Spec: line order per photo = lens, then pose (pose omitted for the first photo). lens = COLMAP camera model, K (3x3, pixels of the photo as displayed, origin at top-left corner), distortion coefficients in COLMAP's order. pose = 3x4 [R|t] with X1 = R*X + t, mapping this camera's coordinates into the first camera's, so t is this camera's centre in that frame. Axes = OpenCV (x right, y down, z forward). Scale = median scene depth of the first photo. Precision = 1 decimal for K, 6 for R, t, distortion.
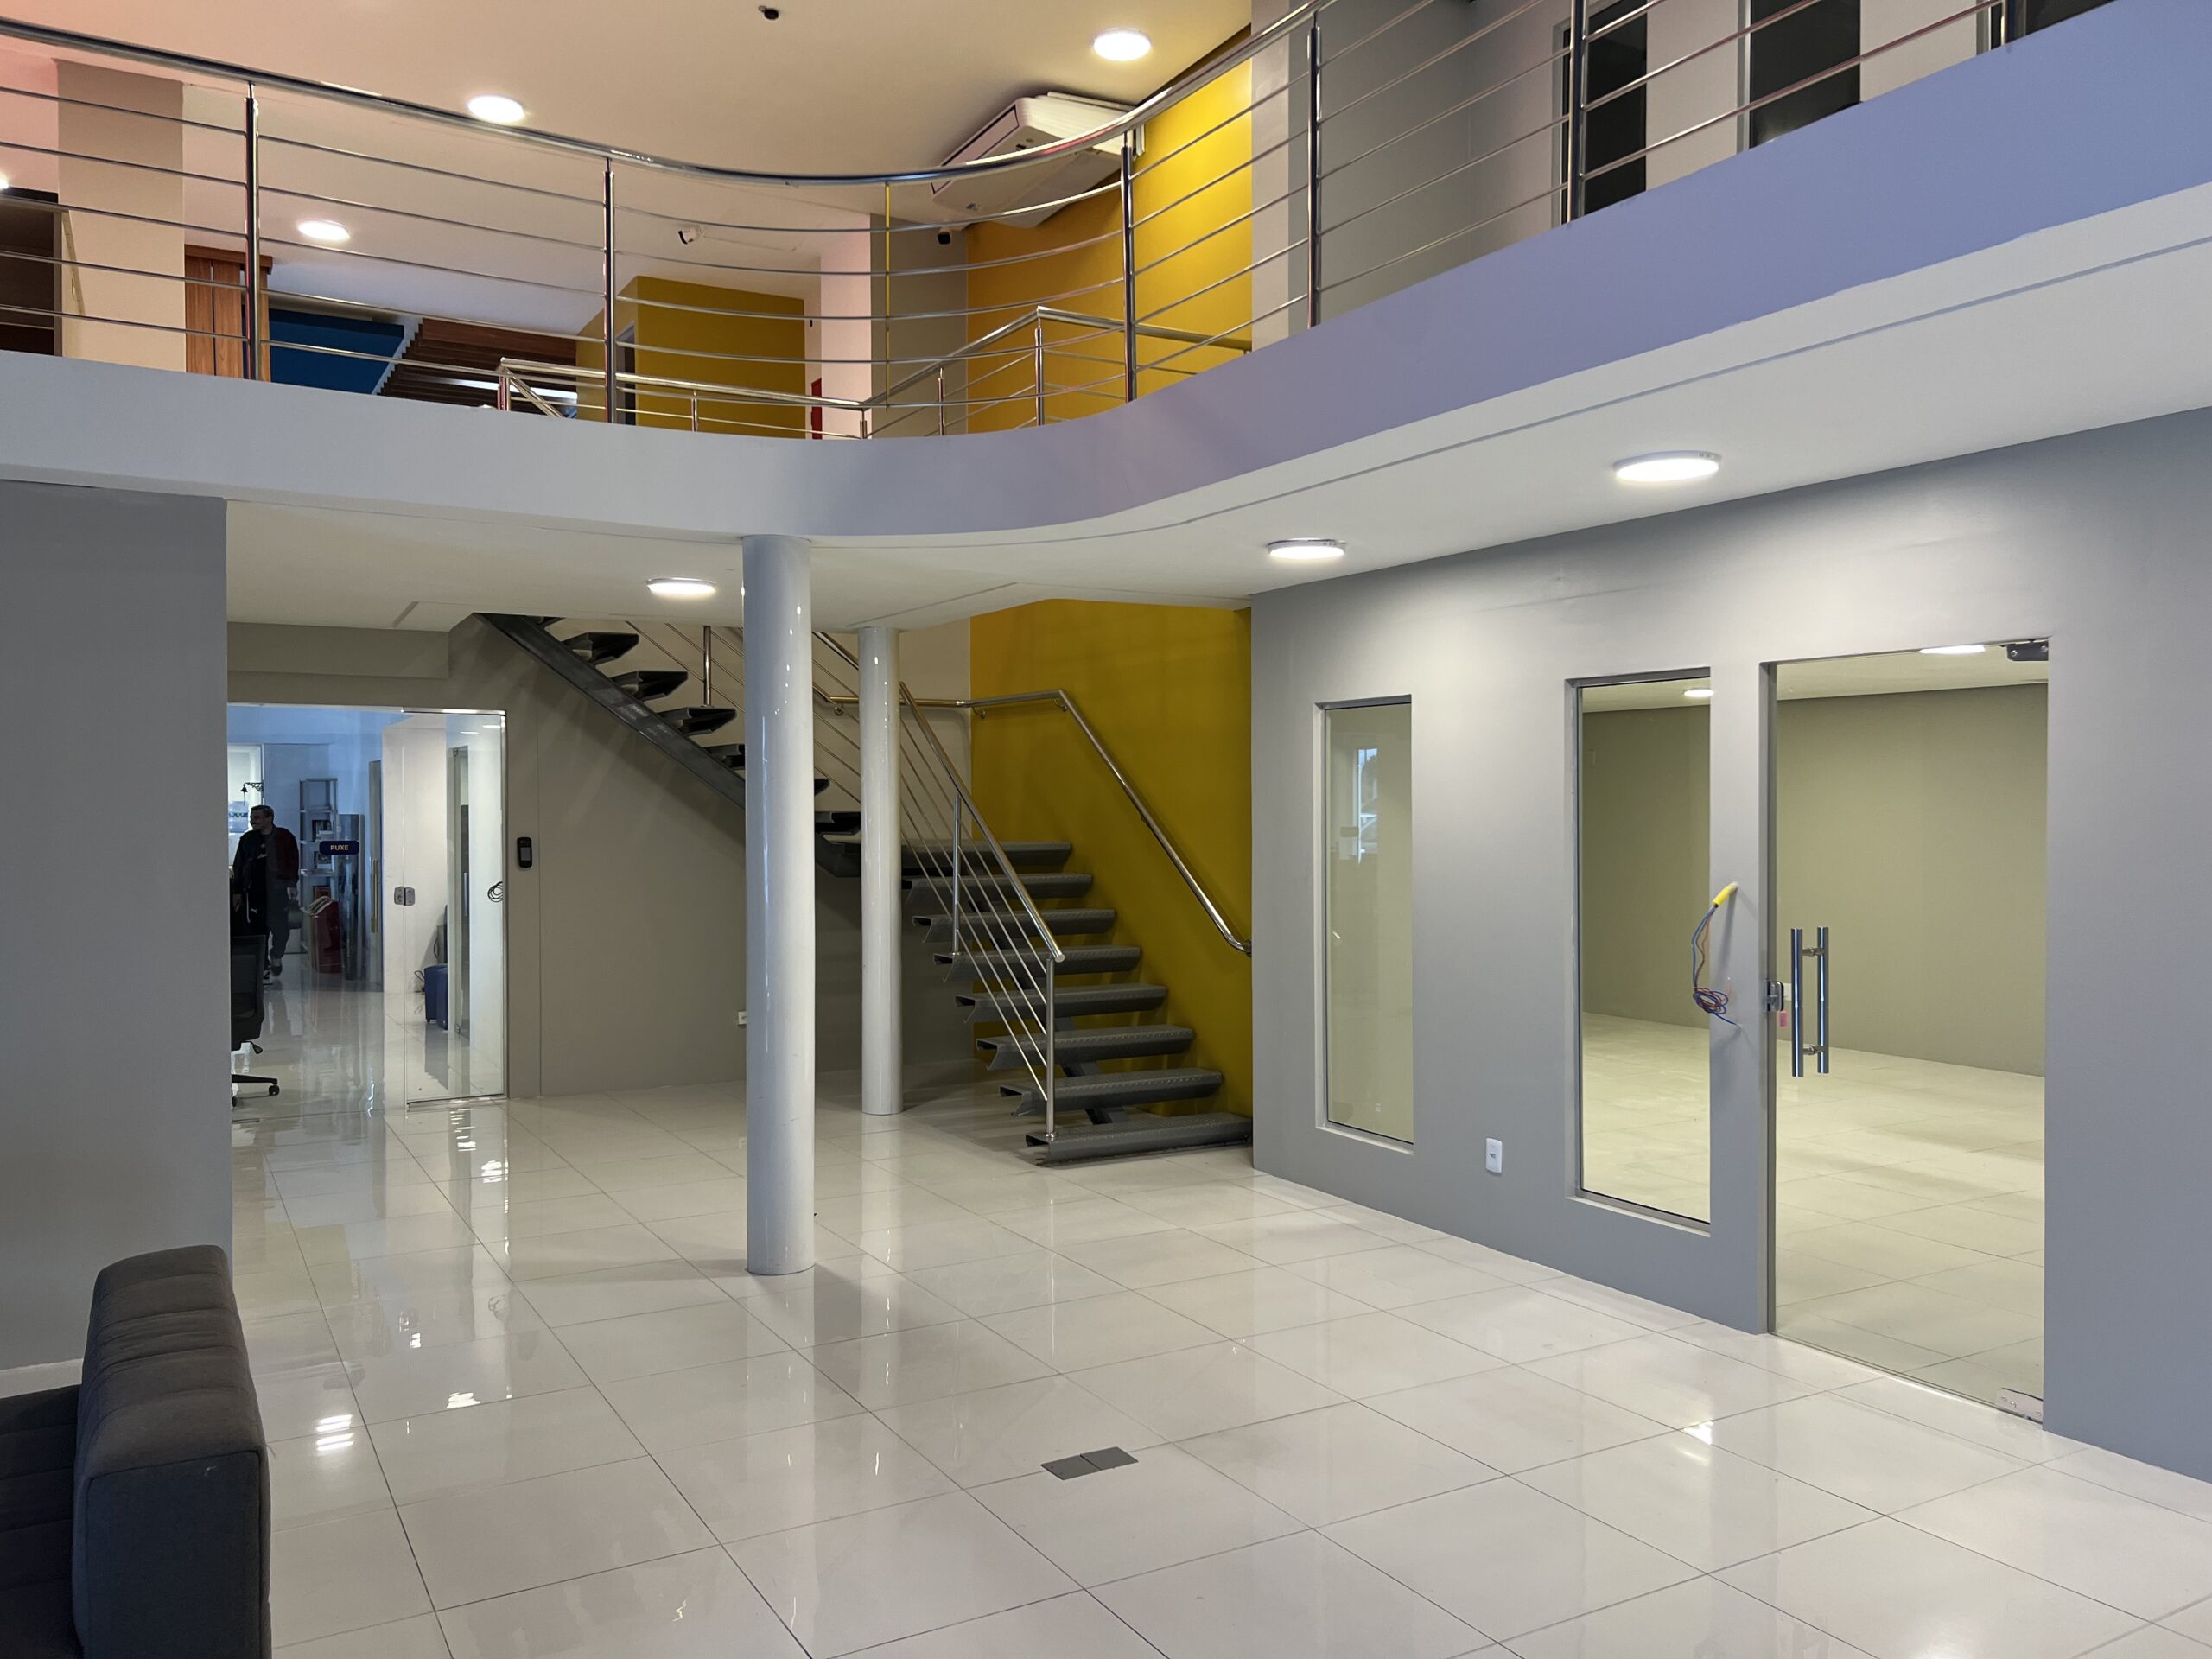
lens RADIAL K [[1641.9, 0, 1142.5], [0, 1641.9, 832.8], [0, 0, 1]] dist [-0.008677, -0.003856]
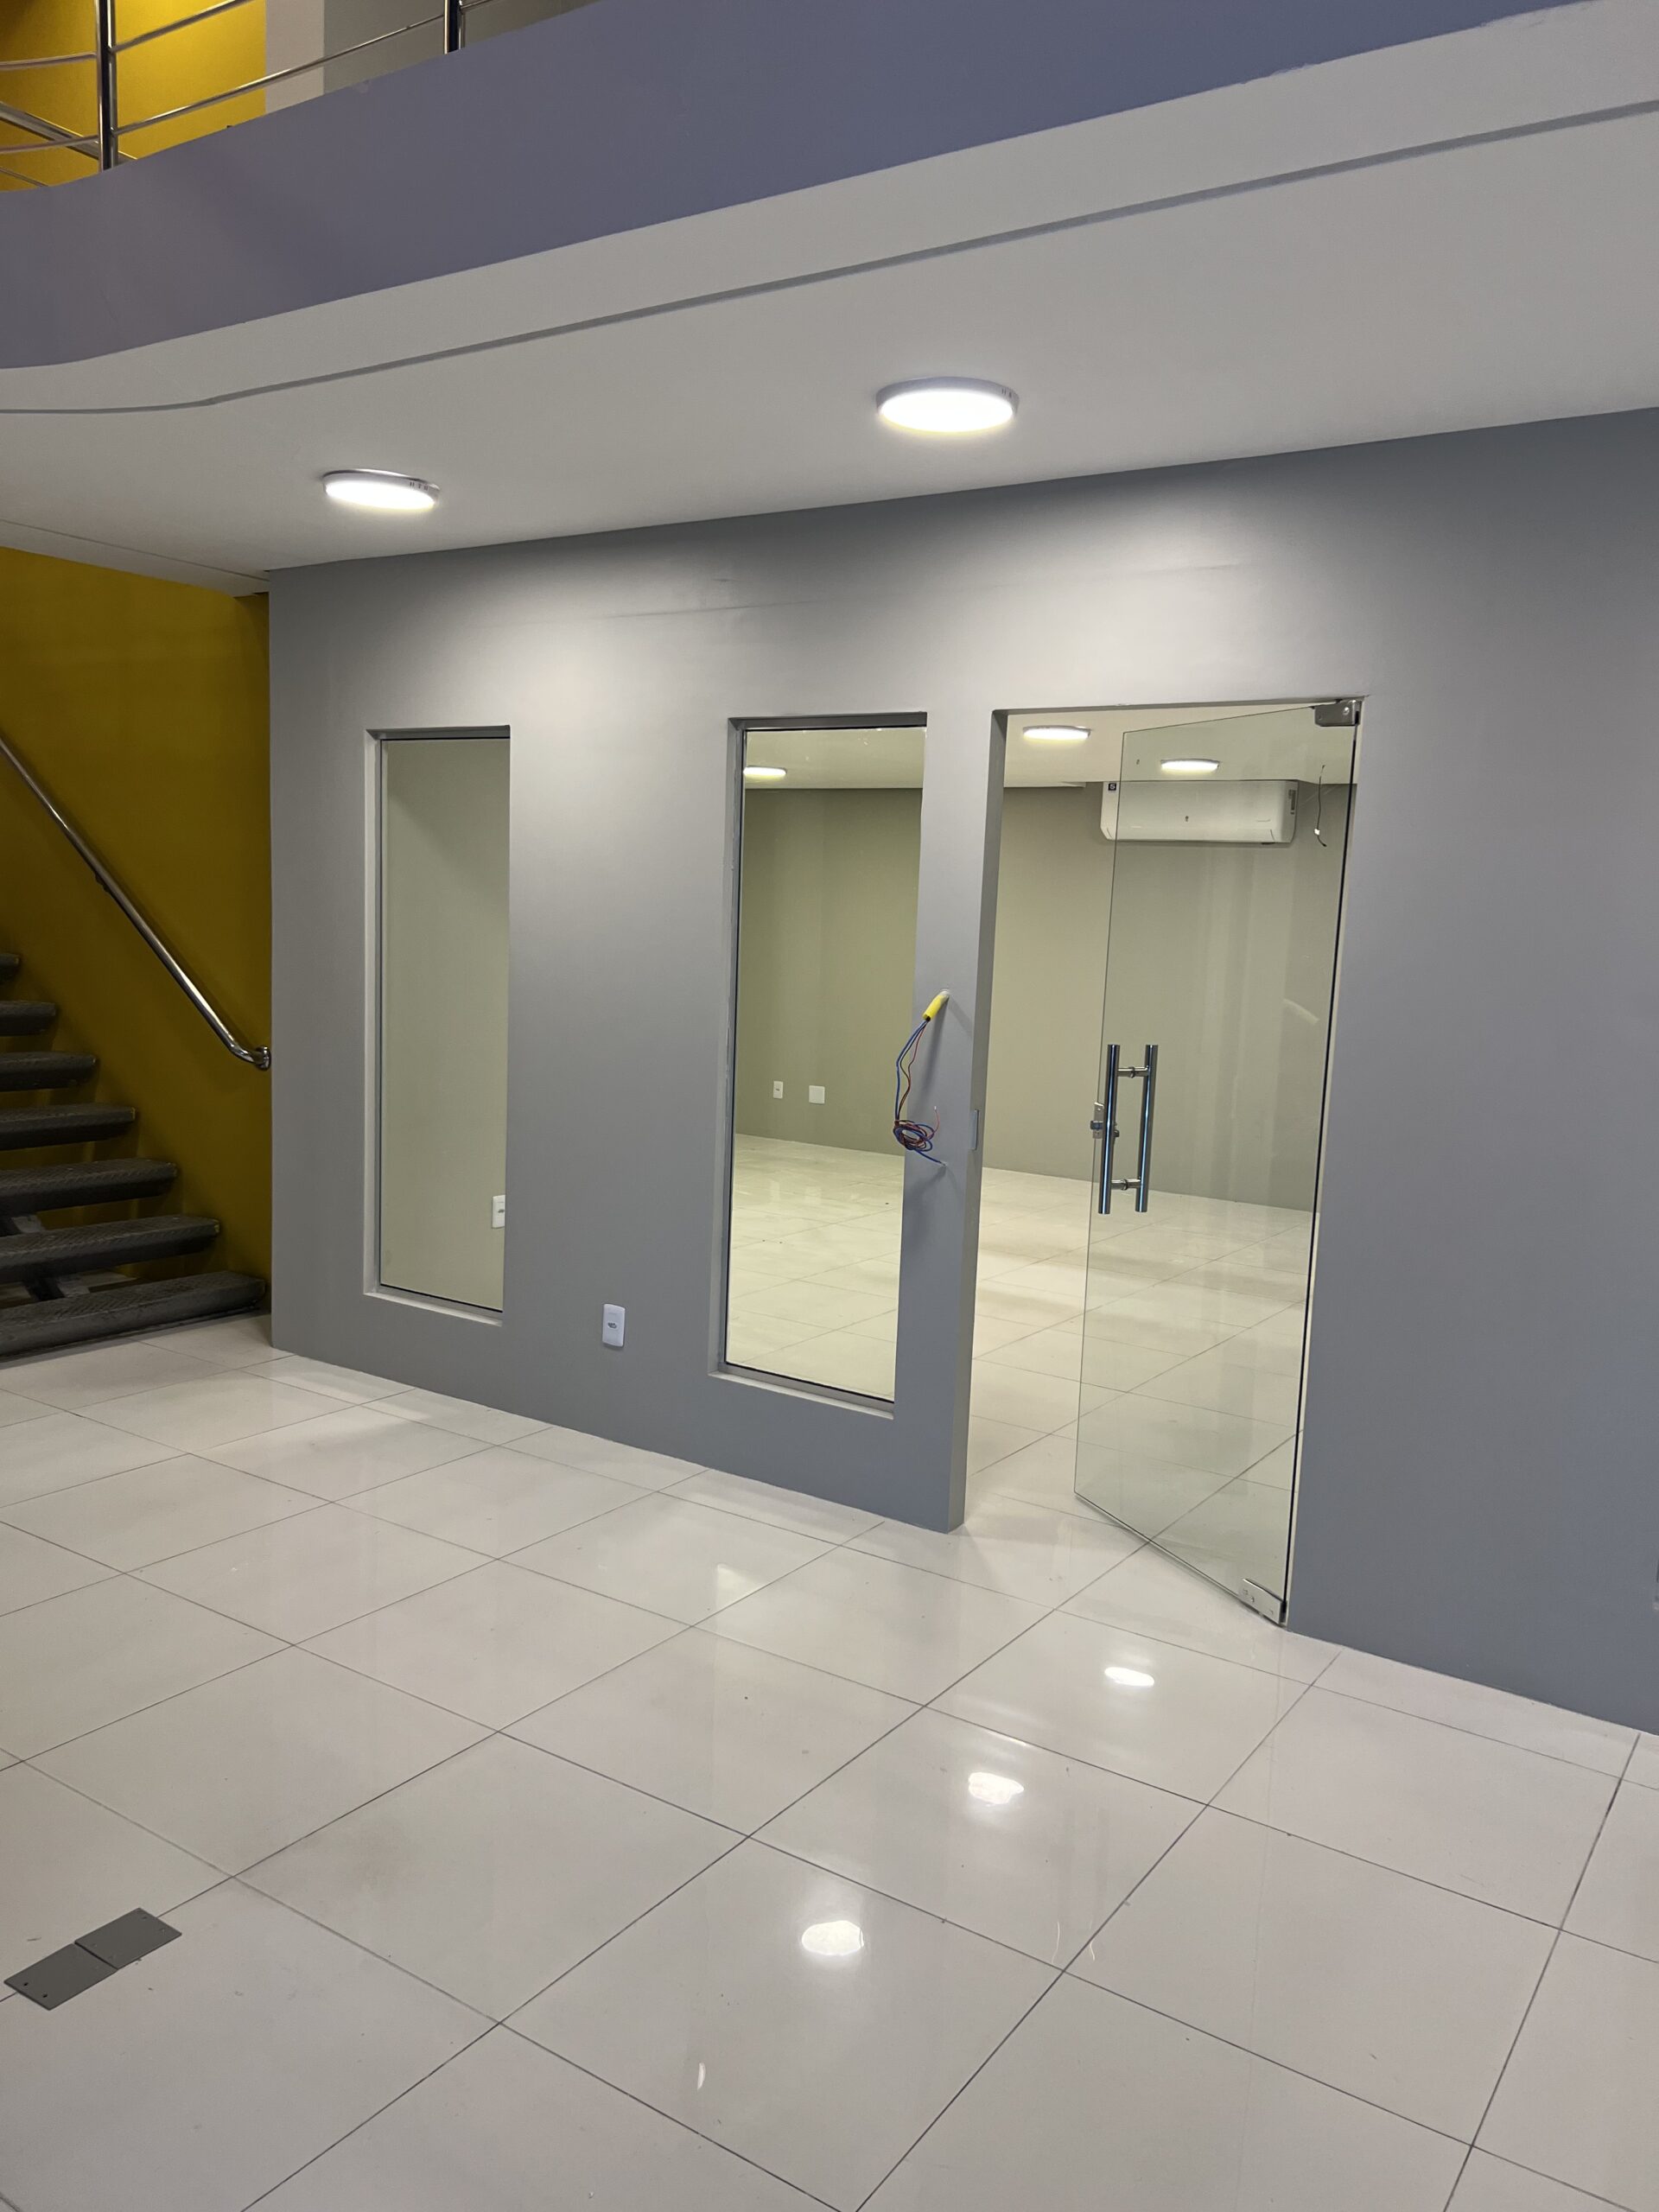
lens RADIAL K [[1674.2, 0, 869.2], [0, 1674.2, 1107.2], [0, 0, 1]] dist [0.063332, -0.109533]
pose [[0.900221, -0.007866, 0.435363, -0.026565], [-0.038279, 0.994536, 0.097122, 0.008585], [-0.433748, -0.104096, 0.895001, 0.233149]]
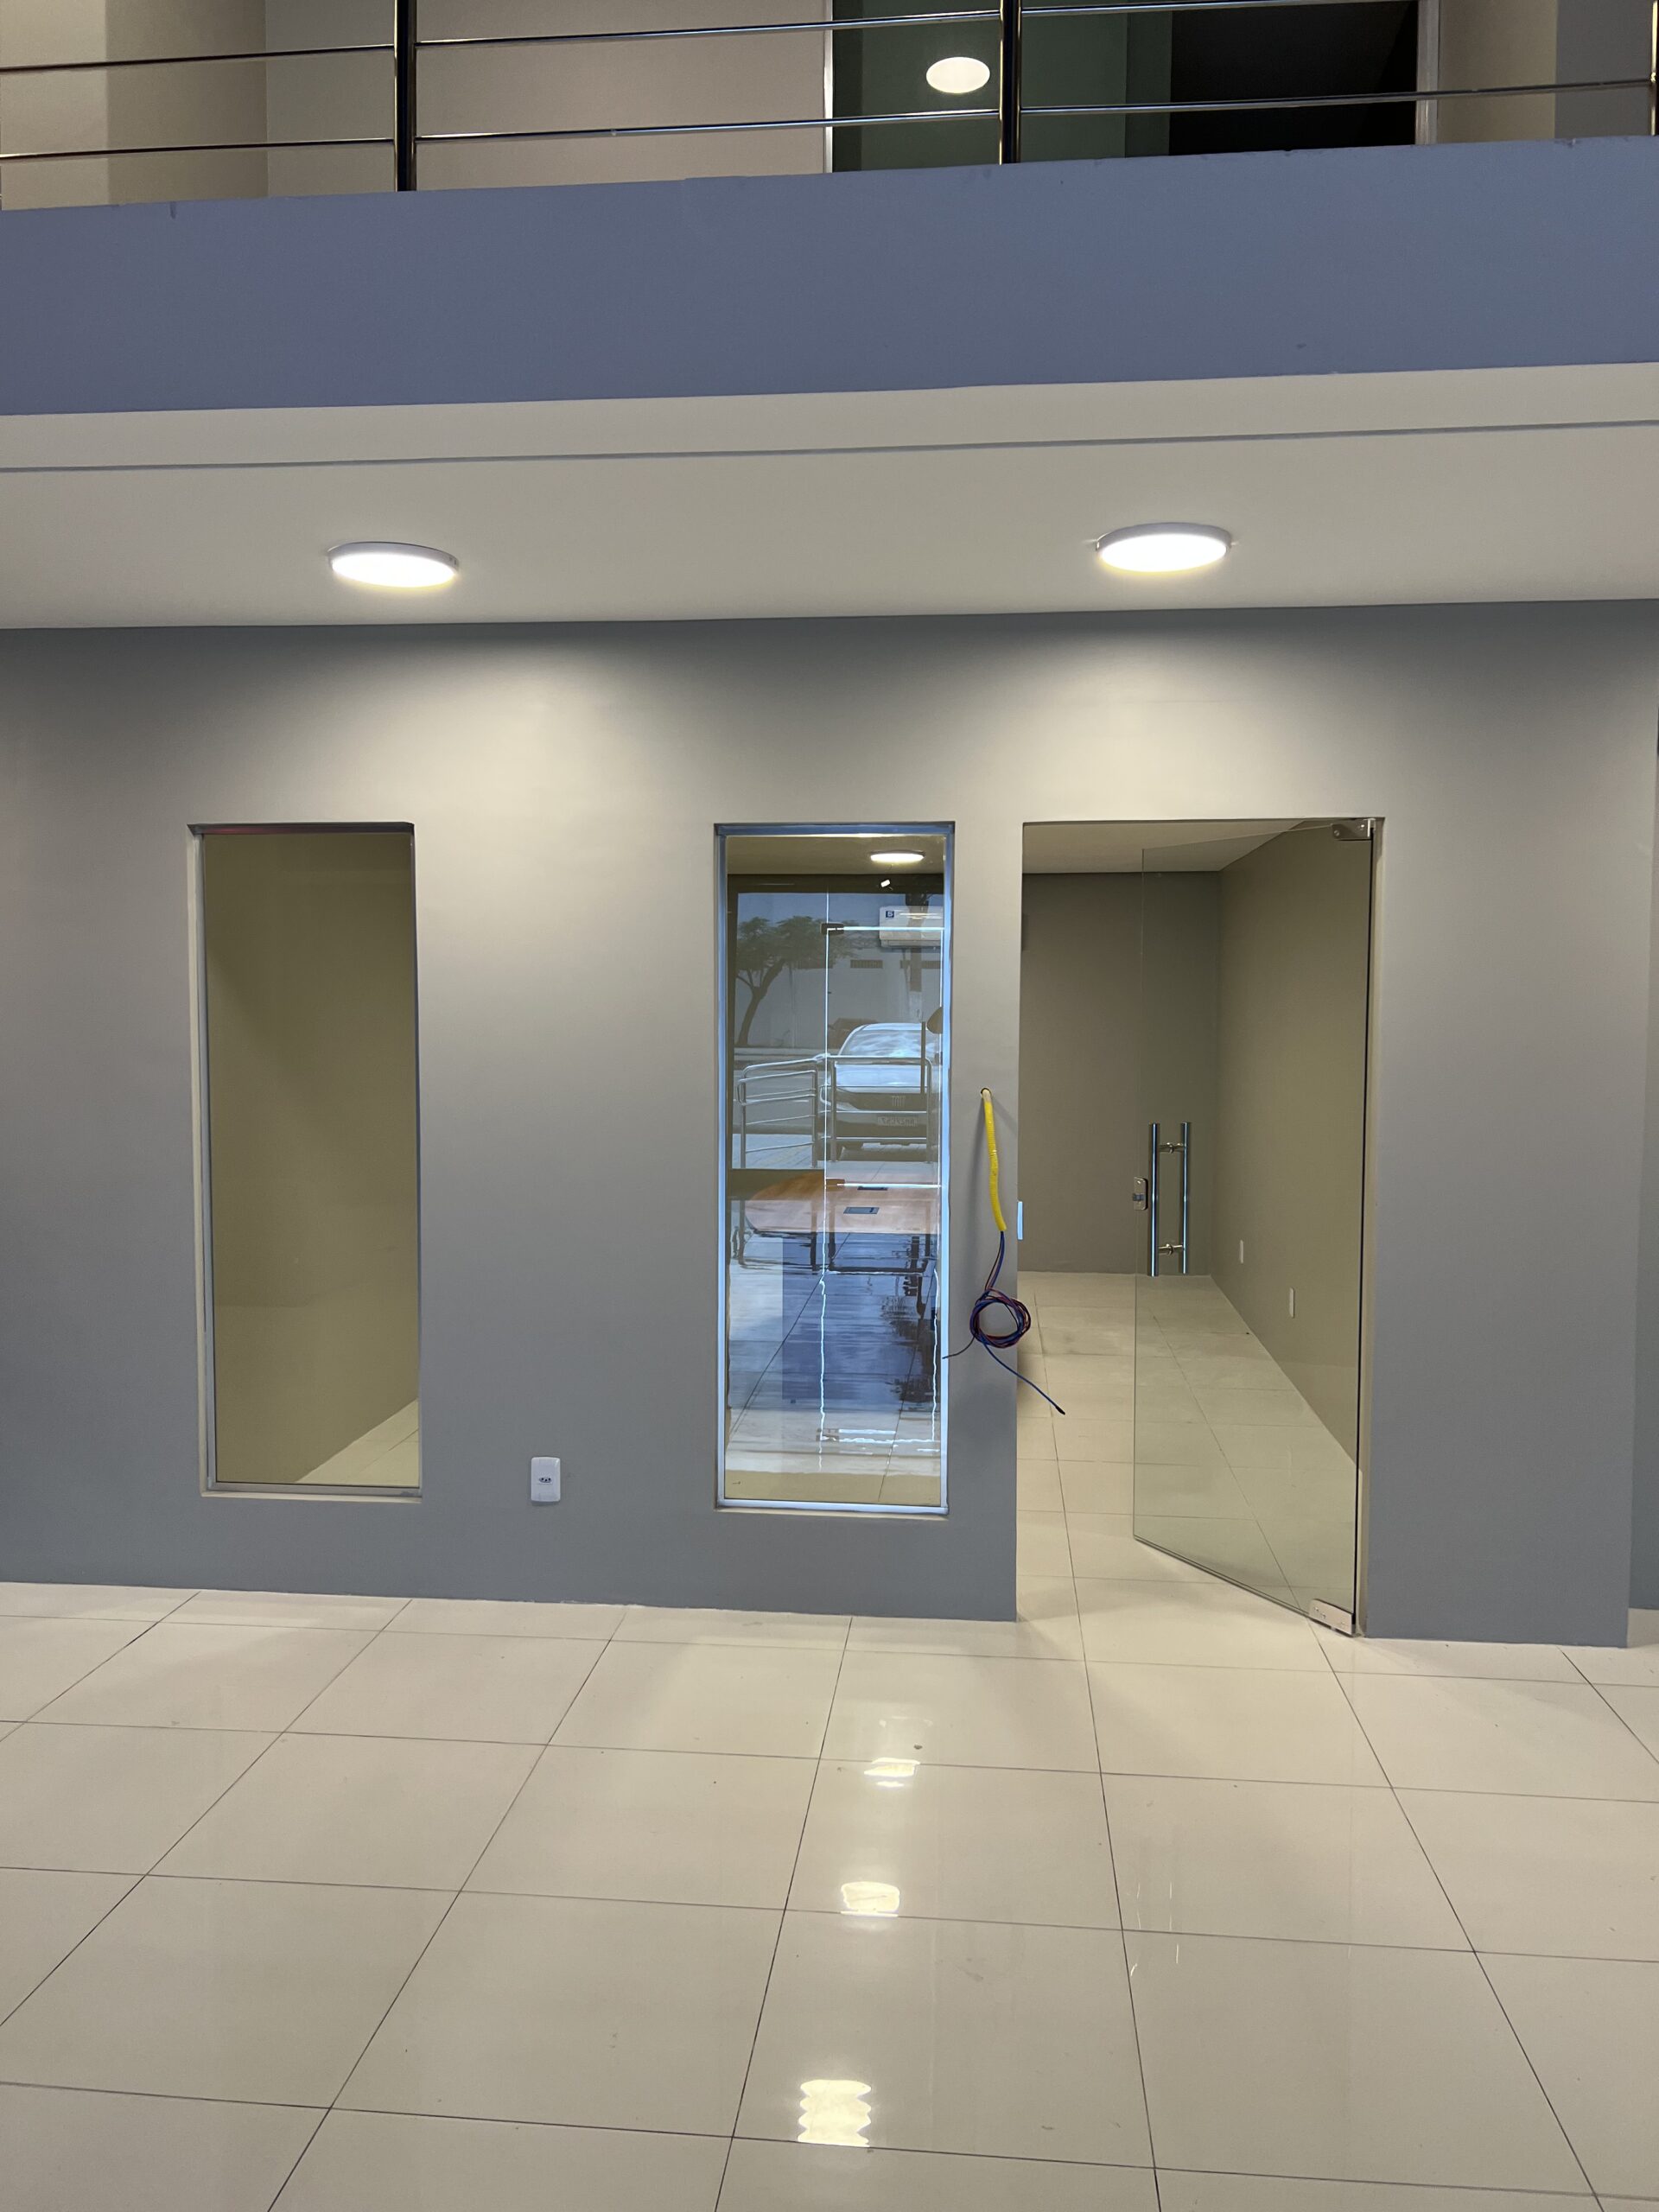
lens RADIAL K [[1733.6, 0, 829.5], [0, 1733.6, 1106.0], [0, 0, 1]] dist [0.076834, -0.140106]
pose [[0.597534, -0.038712, 0.800909, -0.314373], [0.014320, 0.999190, 0.037612, 0.007265], [-0.801716, -0.011005, 0.597604, 0.450689]]
